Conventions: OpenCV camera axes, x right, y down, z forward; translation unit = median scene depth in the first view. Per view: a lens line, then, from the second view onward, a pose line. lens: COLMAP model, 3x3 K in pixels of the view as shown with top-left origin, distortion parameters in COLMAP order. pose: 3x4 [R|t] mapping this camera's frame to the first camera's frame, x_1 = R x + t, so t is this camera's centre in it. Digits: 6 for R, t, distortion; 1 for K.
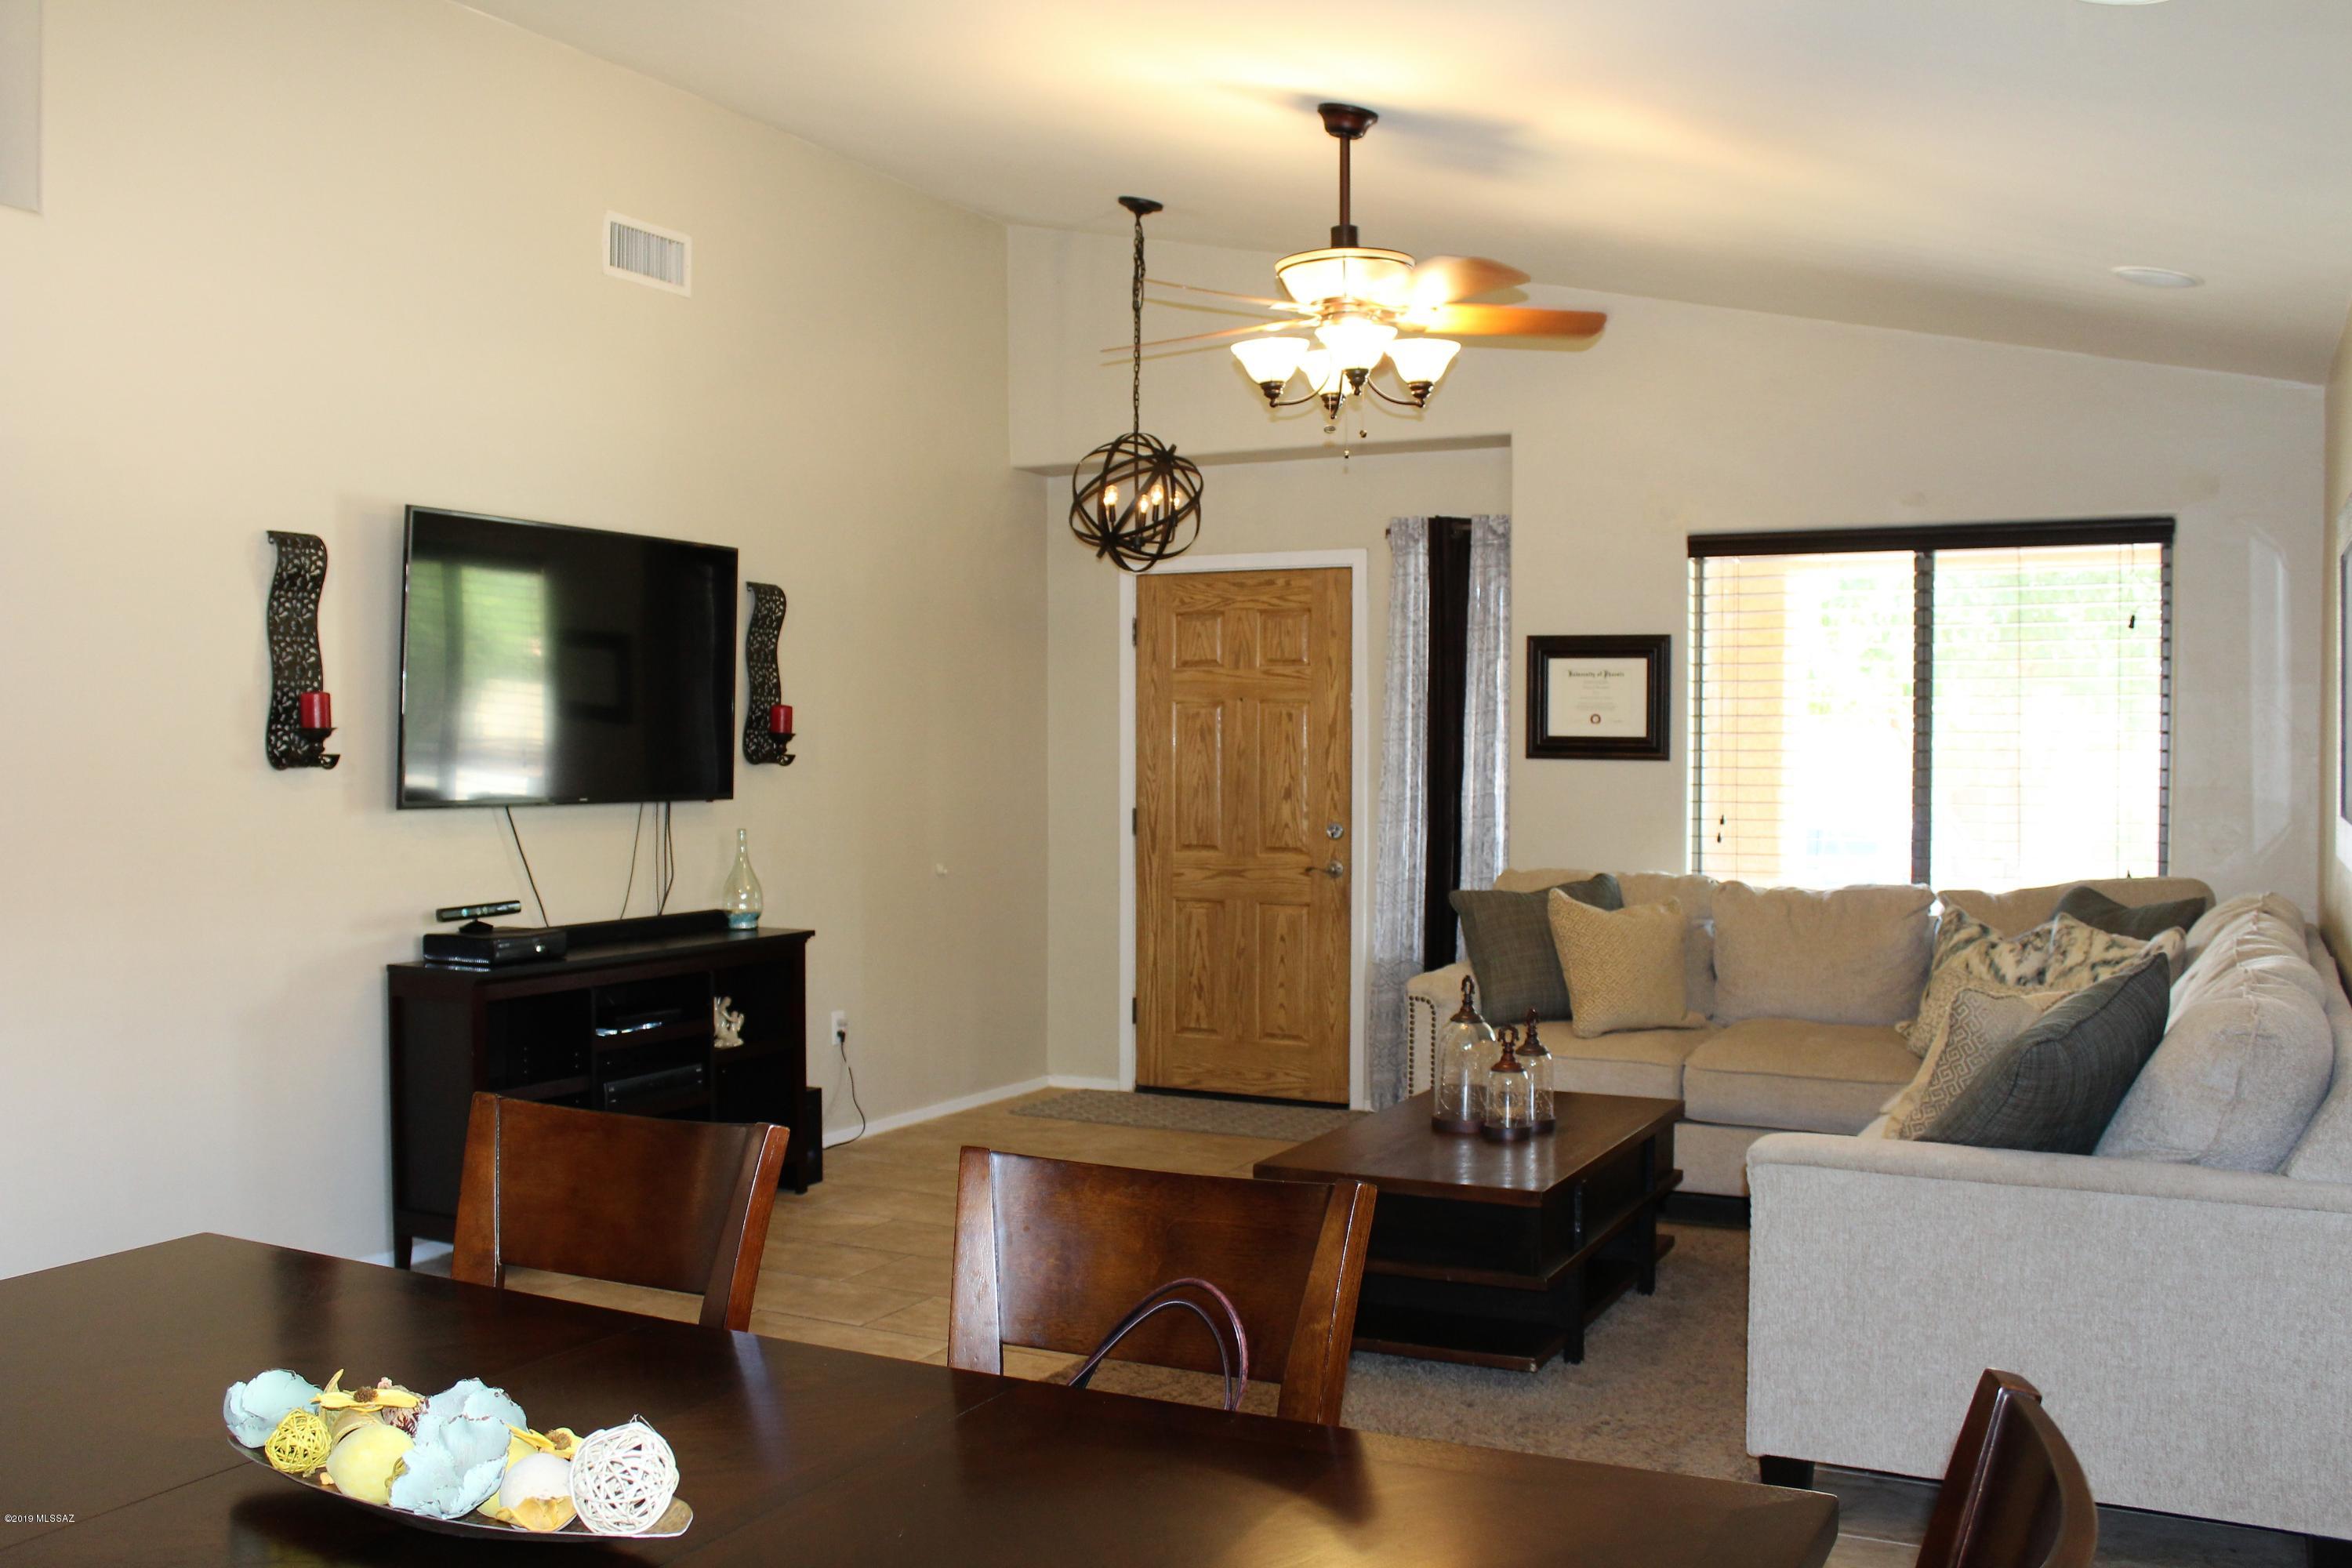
lens RADIAL K [[2107.6, 0, 1179.2], [0, 2107.6, 763.9], [0, 0, 1]] dist [-0.141419, 0.123608]
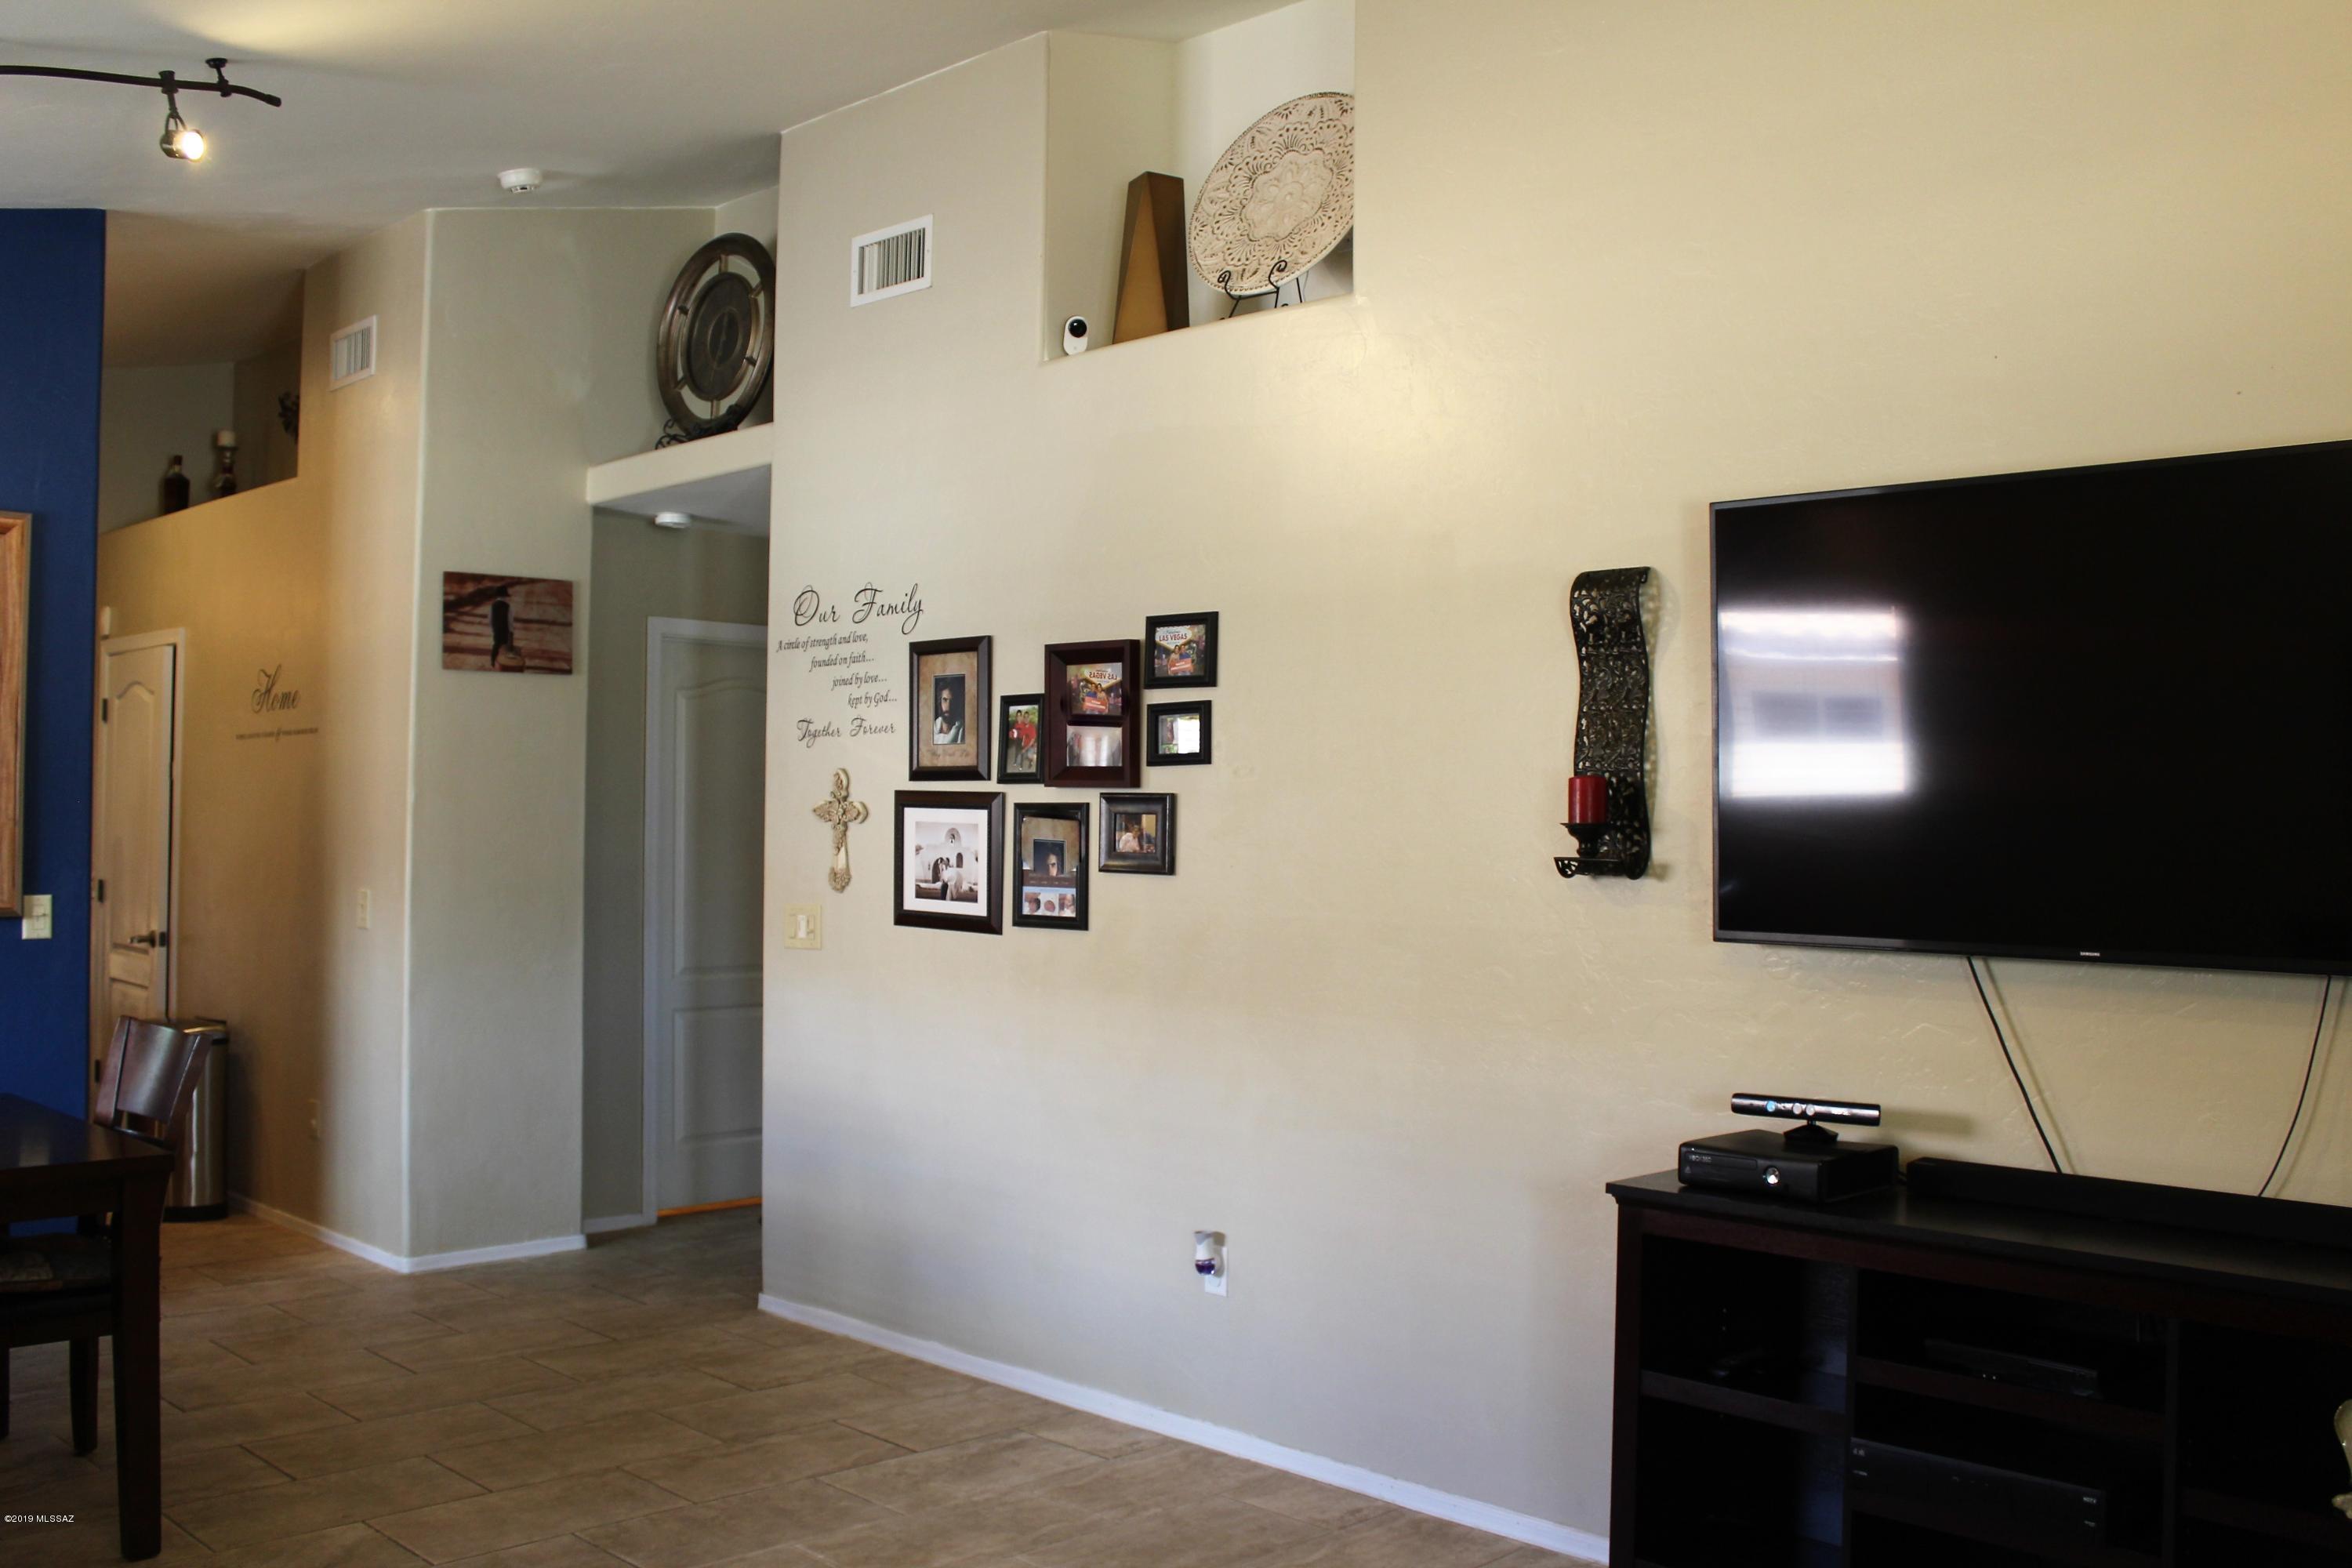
lens RADIAL K [[2107.6, 0, 1136.8], [0, 2107.6, 789.4], [0, 0, 1]] dist [-0.141419, 0.123608]
pose [[-0.335043, -0.016268, -0.942062, 0.340483], [-0.020990, 0.999732, -0.009799, -0.017586], [0.941969, 0.016490, -0.335295, 1.026896]]
